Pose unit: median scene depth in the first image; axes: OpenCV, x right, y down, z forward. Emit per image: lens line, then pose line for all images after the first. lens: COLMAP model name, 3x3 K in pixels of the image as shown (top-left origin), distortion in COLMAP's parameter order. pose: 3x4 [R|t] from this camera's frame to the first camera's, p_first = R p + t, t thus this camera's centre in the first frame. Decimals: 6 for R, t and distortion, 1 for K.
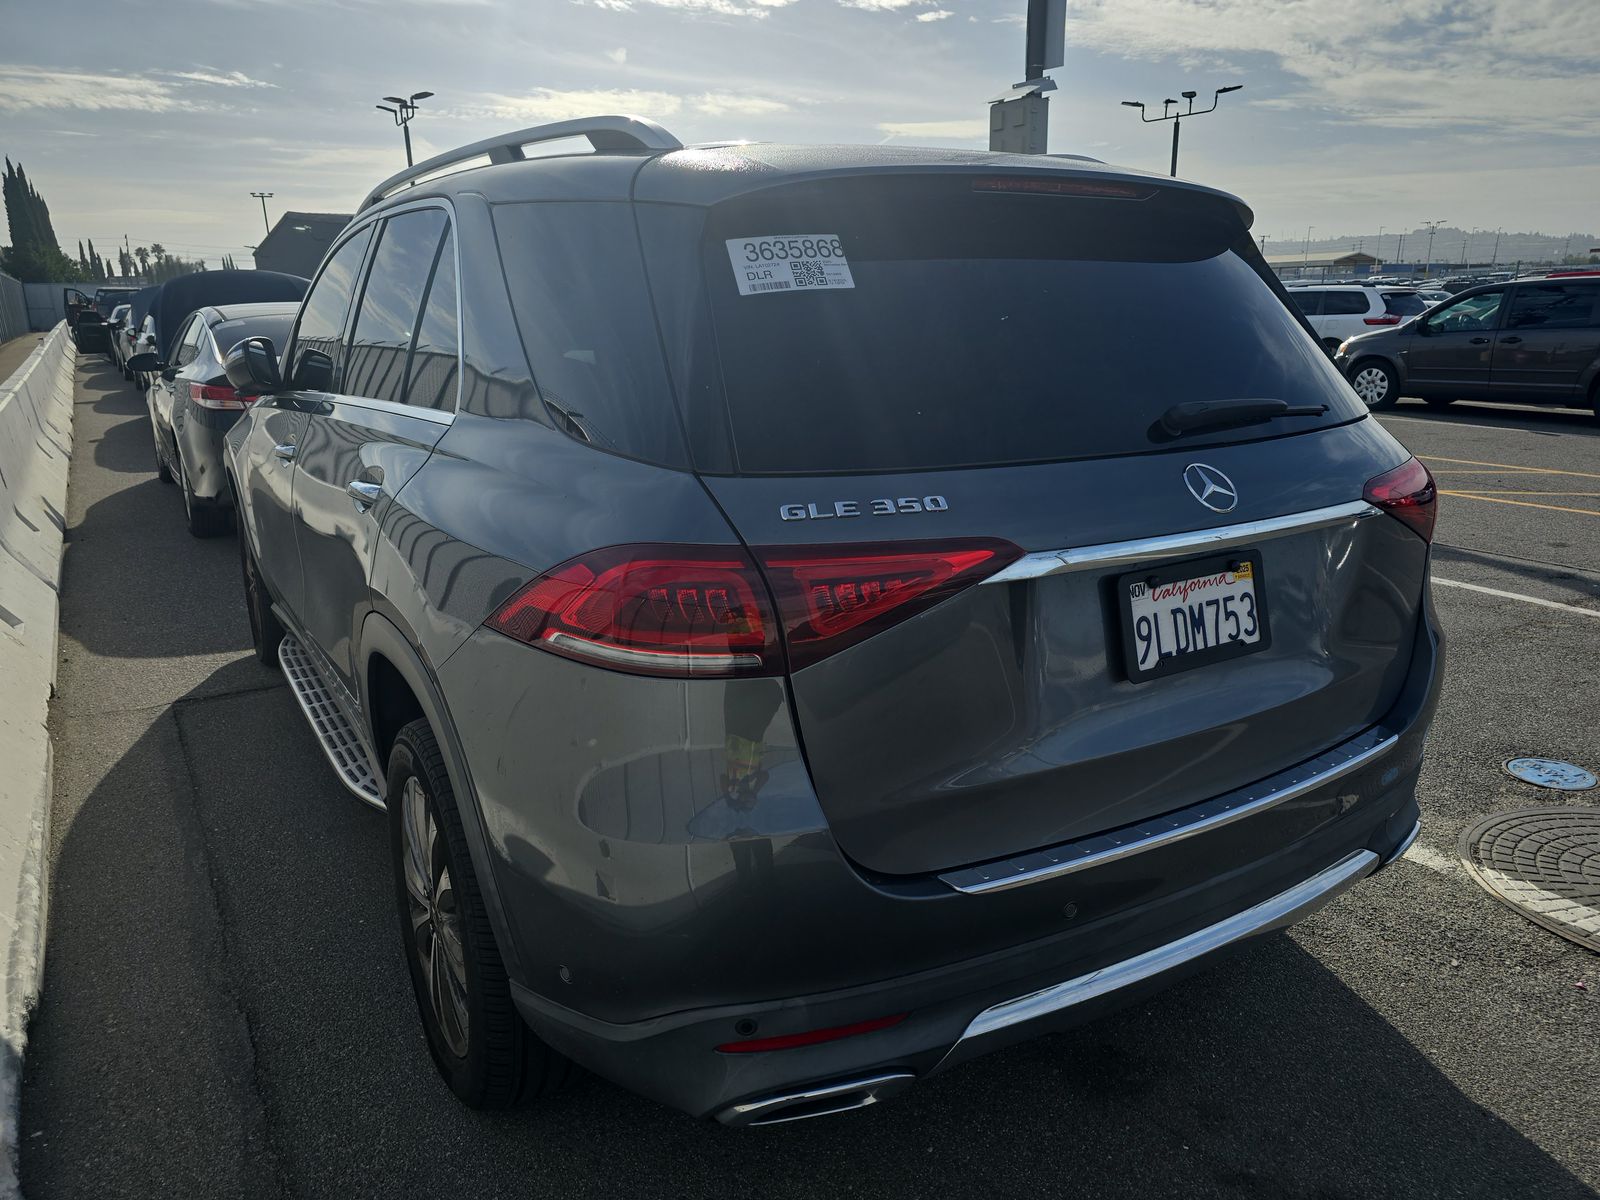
lens RADIAL K [[1072.8, 0, 800.0], [0, 1072.8, 600.0], [0, 0, 1]] dist [0.040901, -0.018480]
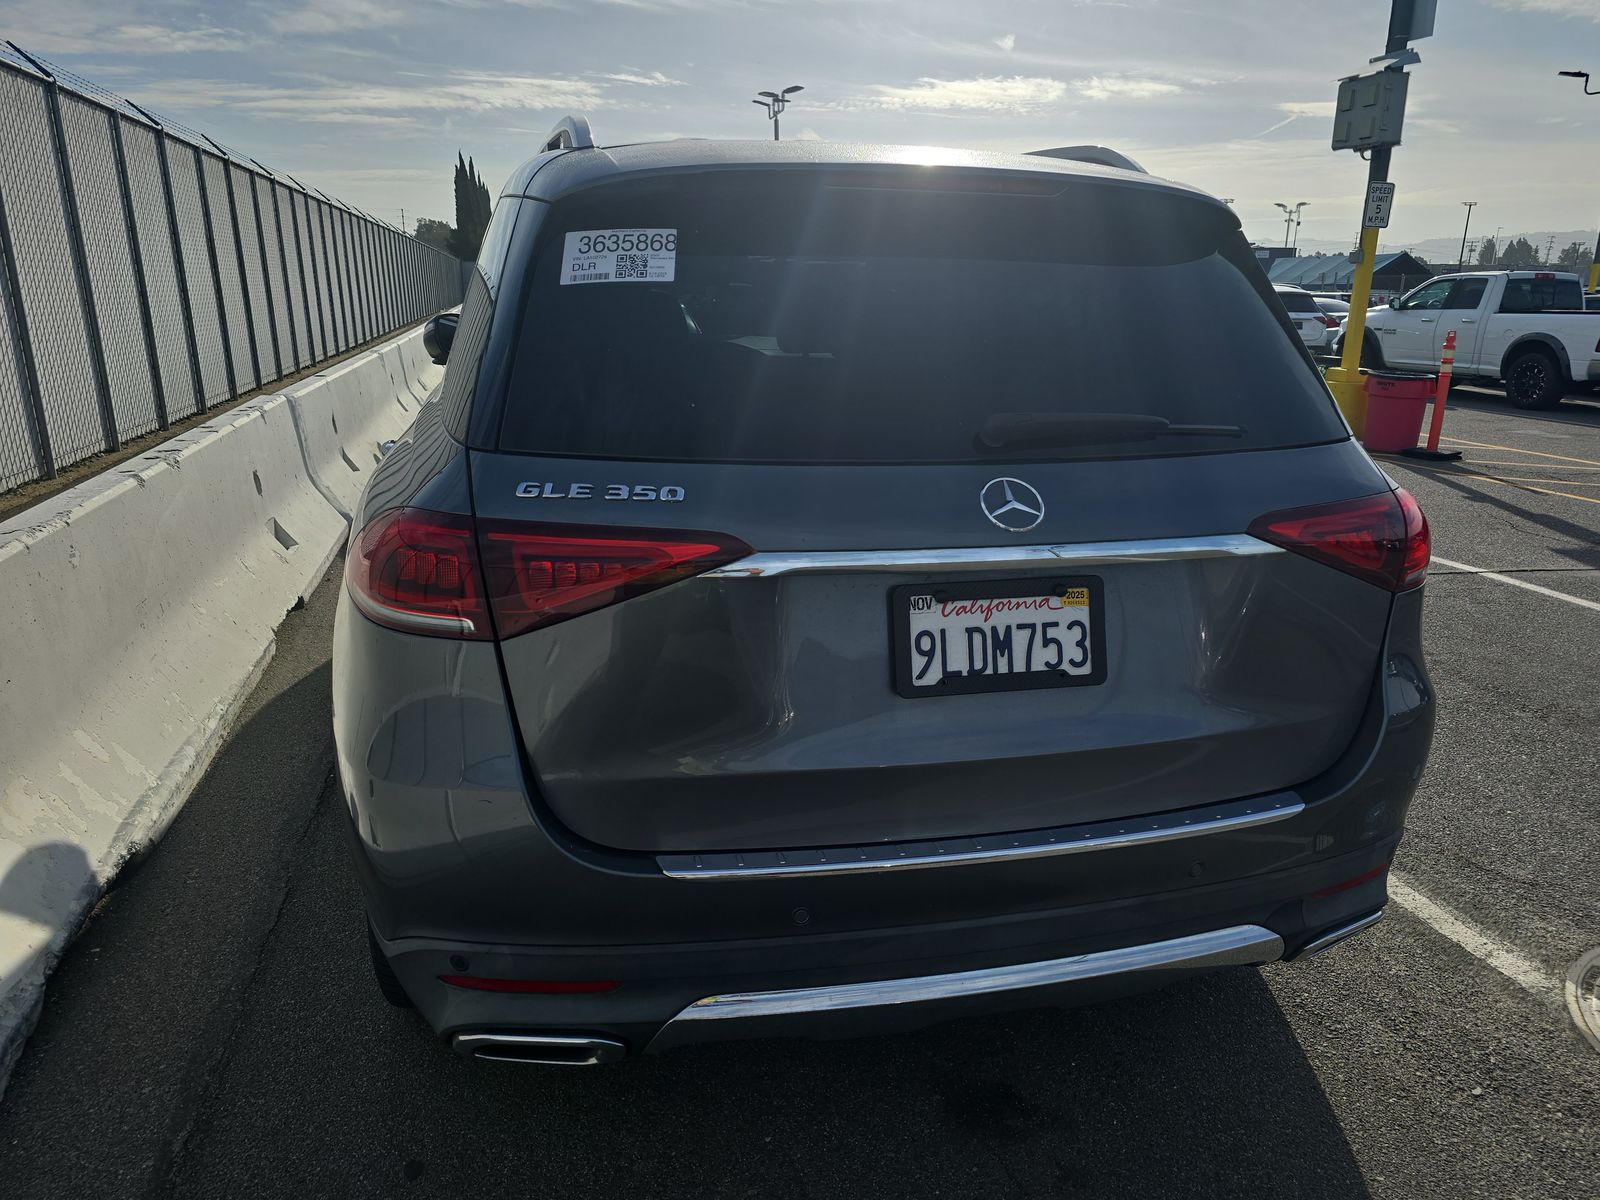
lens RADIAL K [[1089.3, 0, 916.0], [0, 1089.3, 596.7], [0, 0, 1]] dist [0.058392, -0.034398]
pose [[0.954075, 0.106269, -0.280084, 0.549045], [-0.105508, 0.994258, 0.017838, -0.029921], [0.280371, 0.012533, 0.959810, 0.054408]]
